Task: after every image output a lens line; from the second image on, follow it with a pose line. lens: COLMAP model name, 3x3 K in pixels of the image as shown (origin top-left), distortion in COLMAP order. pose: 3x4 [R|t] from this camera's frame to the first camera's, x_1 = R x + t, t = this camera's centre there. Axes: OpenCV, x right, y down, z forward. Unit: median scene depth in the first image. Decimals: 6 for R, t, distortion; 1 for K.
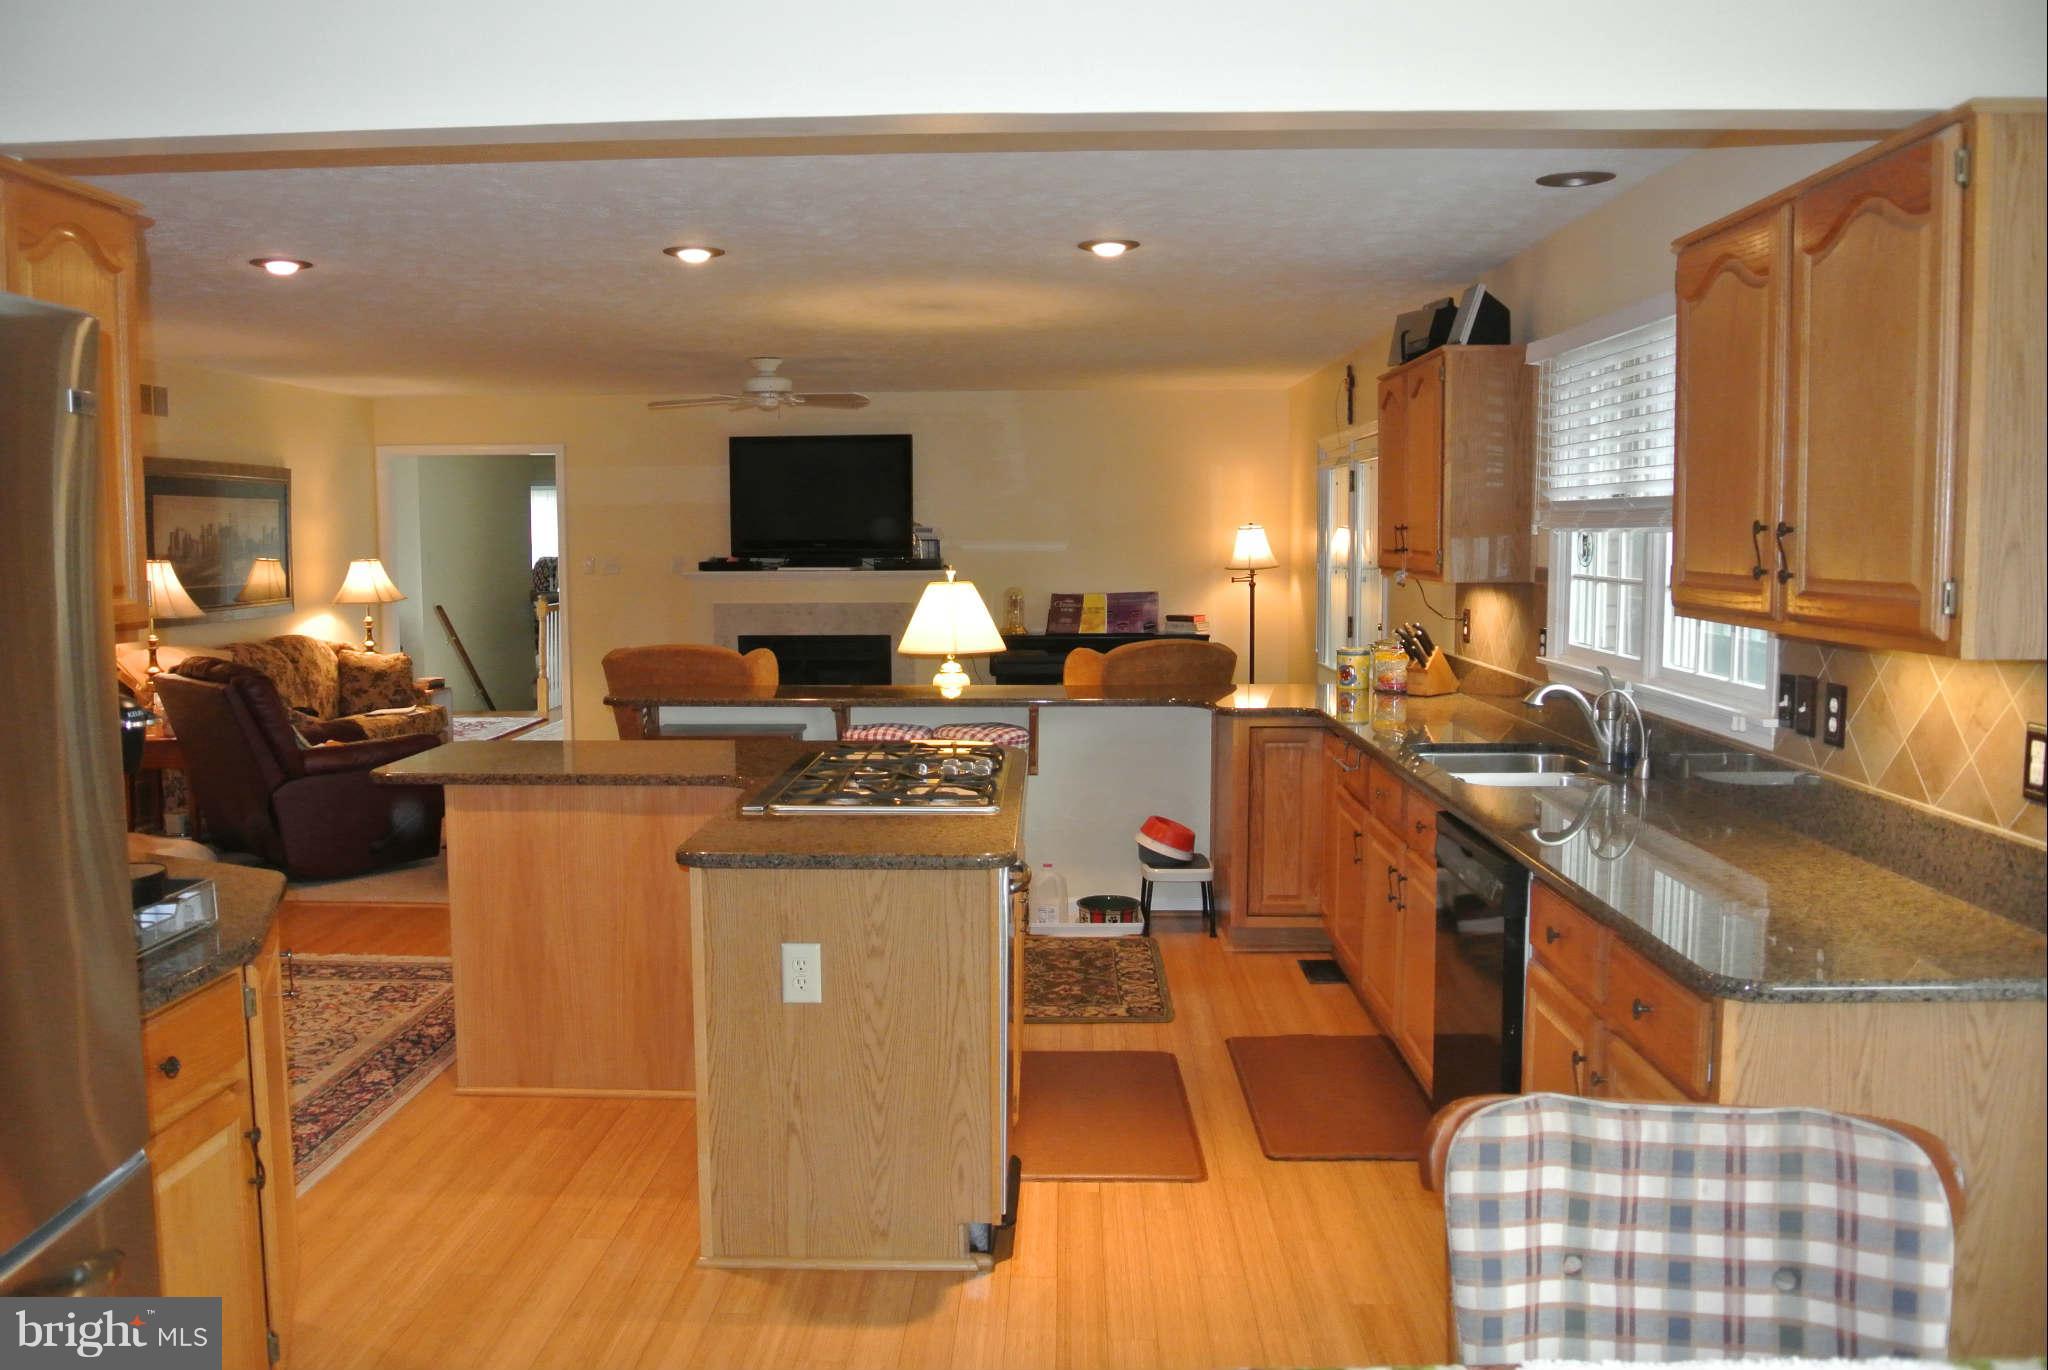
lens RADIAL K [[1574.8, 0, 993.5], [0, 1574.8, 673.9], [0, 0, 1]] dist [-0.092050, 0.038117]
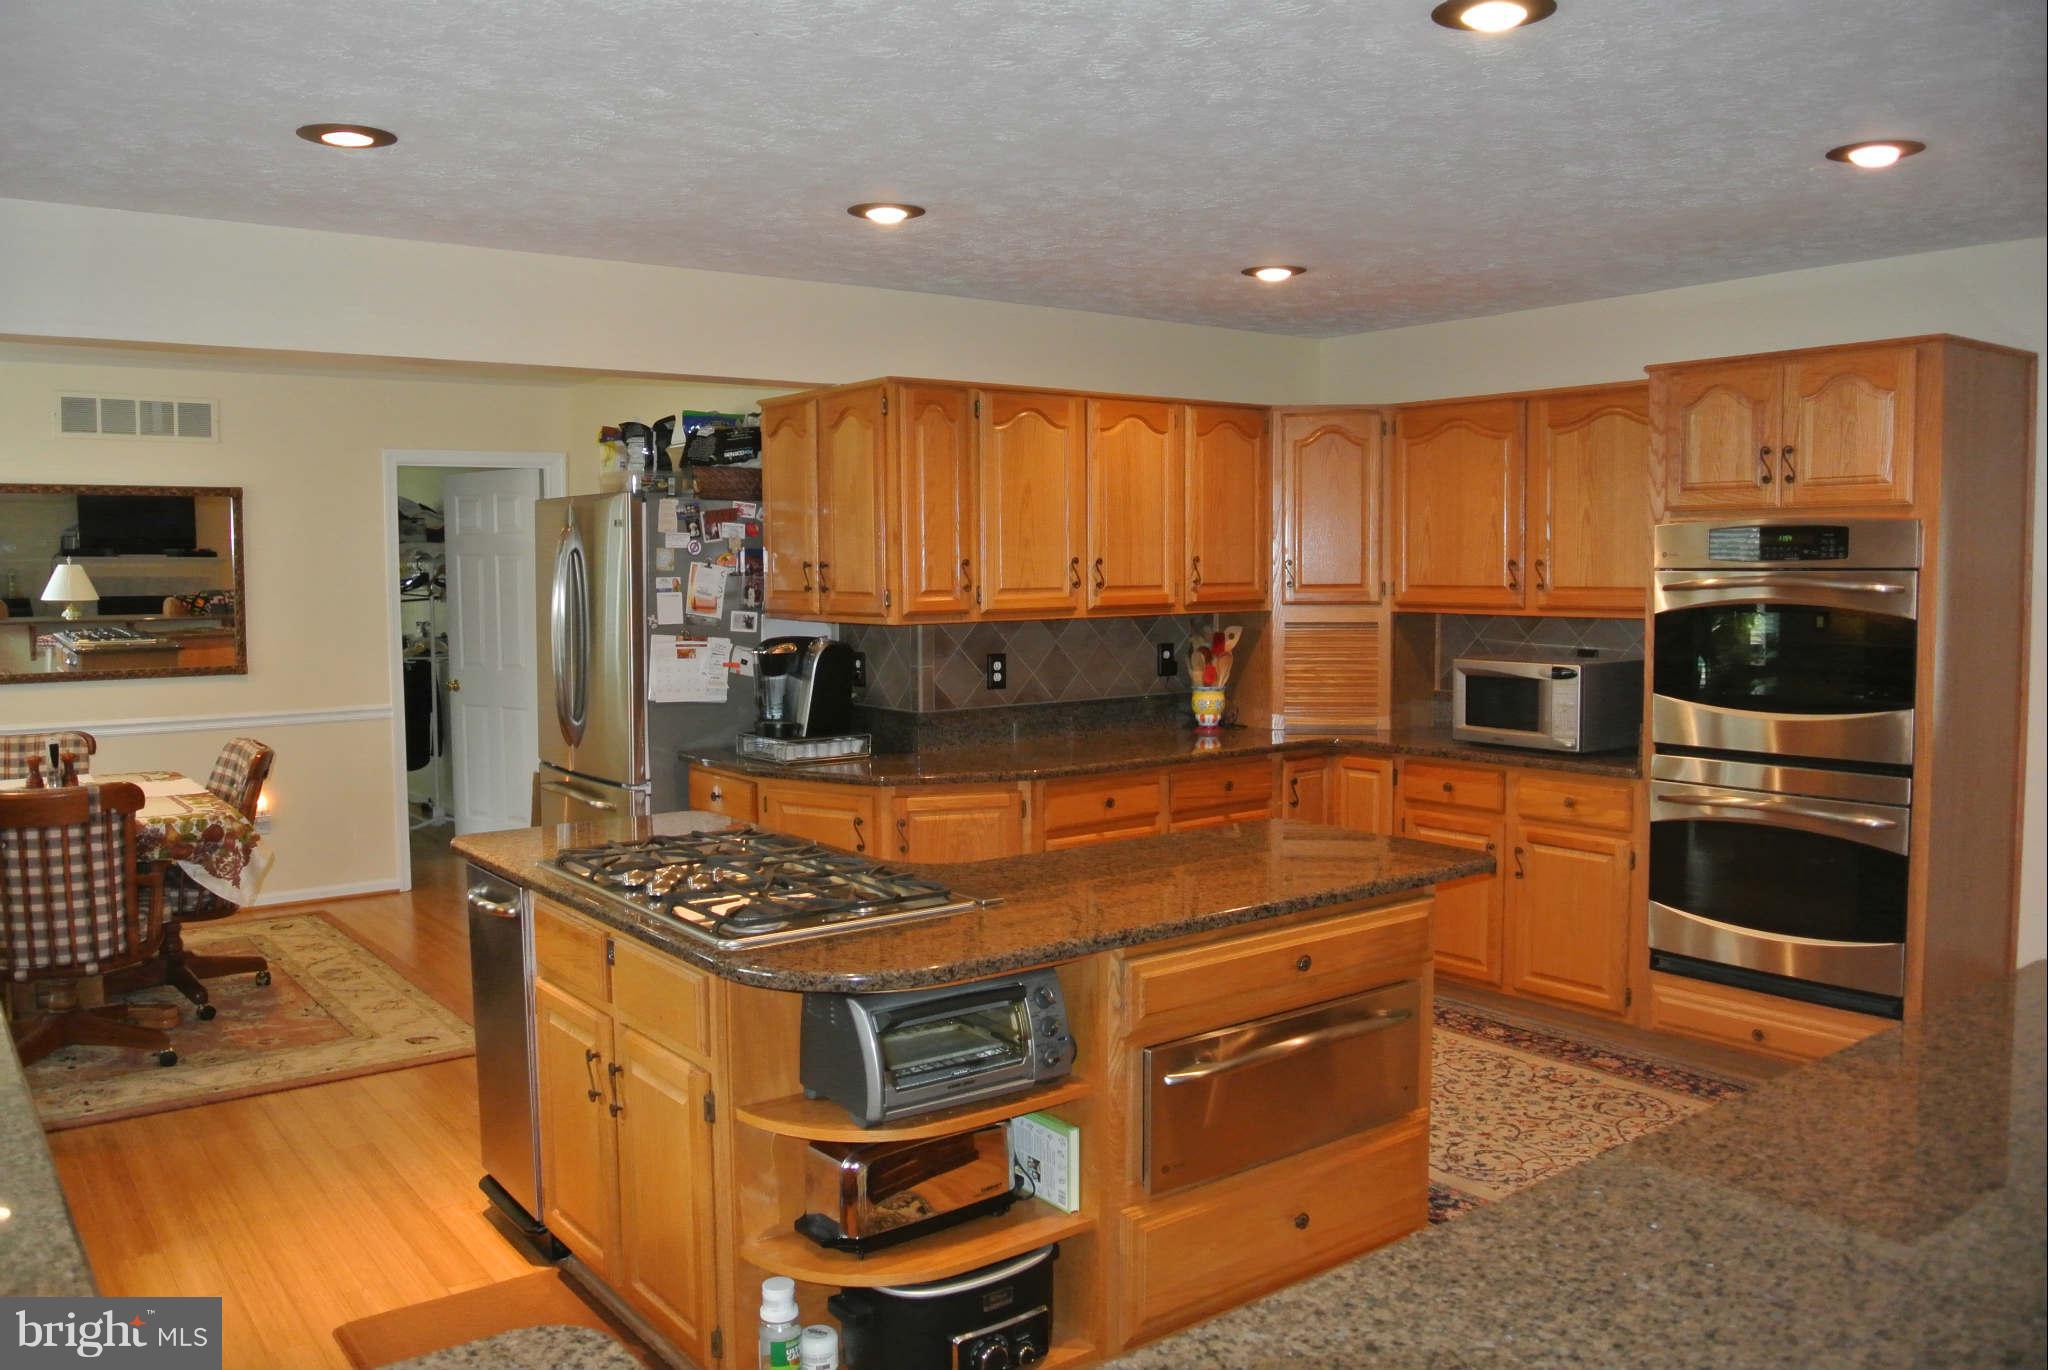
lens RADIAL K [[1574.8, 0, 993.5], [0, 1574.8, 673.9], [0, 0, 1]] dist [-0.092050, 0.038117]
pose [[-0.778180, 0.056609, -0.625485, 0.410253], [-0.045035, 0.988336, 0.145477, -0.195520], [0.626425, 0.141376, -0.766554, 2.075020]]
